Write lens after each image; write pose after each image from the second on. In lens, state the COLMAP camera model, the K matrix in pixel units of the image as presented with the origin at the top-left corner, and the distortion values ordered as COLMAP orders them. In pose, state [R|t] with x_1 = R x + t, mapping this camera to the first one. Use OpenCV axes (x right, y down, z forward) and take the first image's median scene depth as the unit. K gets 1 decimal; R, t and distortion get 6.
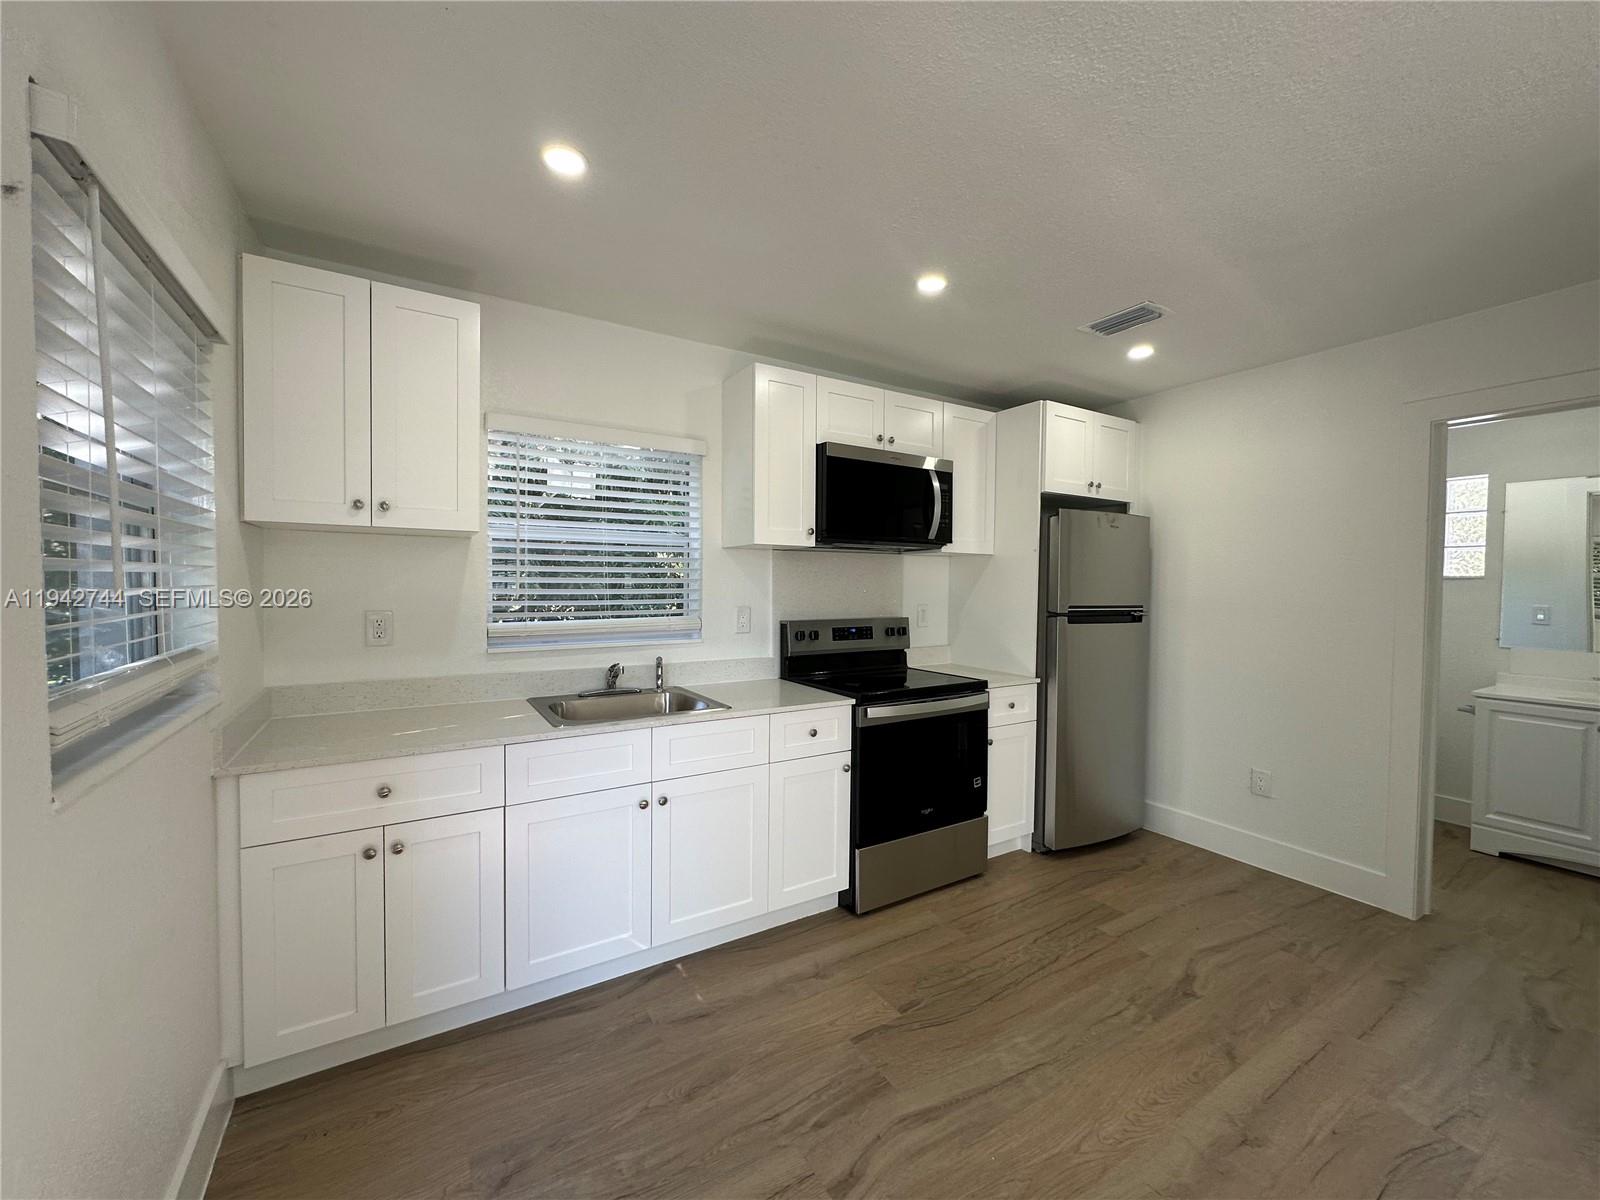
lens RADIAL K [[639.4, 0, 800.3], [0, 639.4, 600.1], [0, 0, 1]] dist [-0.002407, 0.000025]
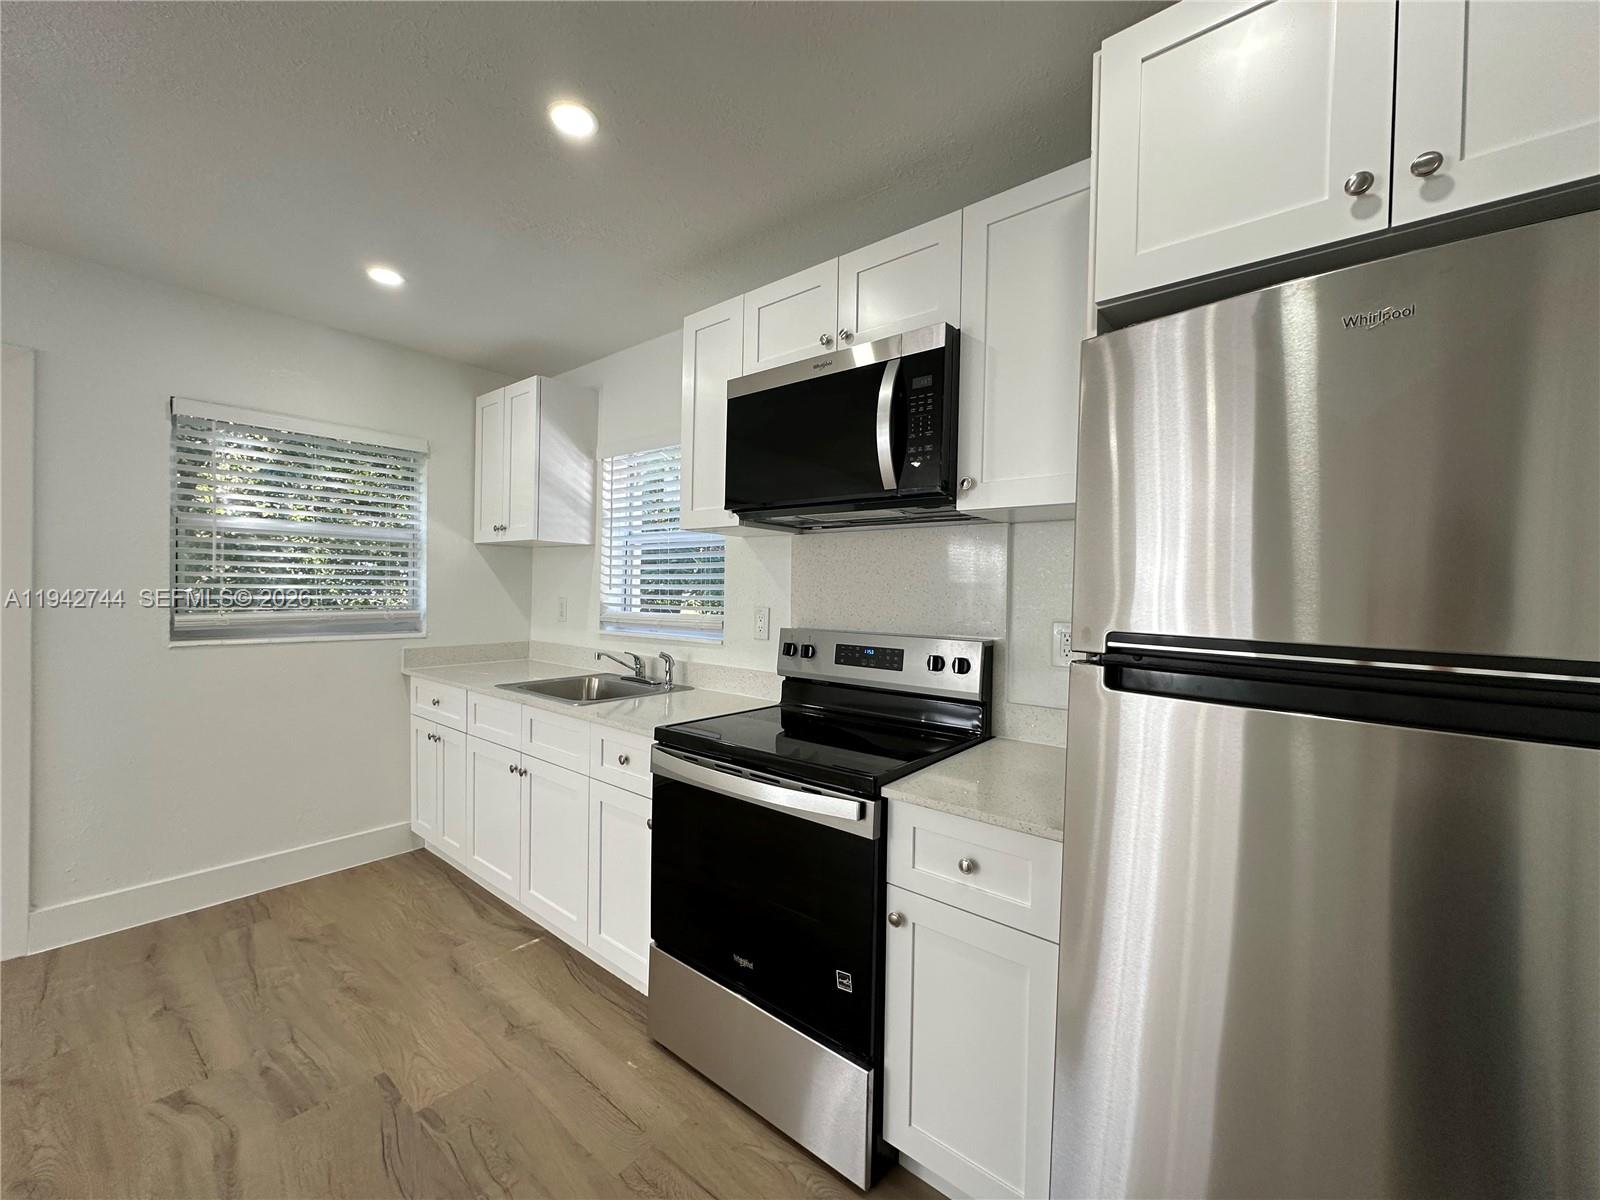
lens RADIAL K [[639.4, 0, 800.0], [0, 639.4, 590.9], [0, 0, 1]] dist [-0.002407, 0.000025]
pose [[0.324255, 0.000586, -0.945969, 0.827530], [-0.043336, 0.998959, -0.014236, -0.001487], [0.944976, 0.045611, 0.323943, 0.913316]]
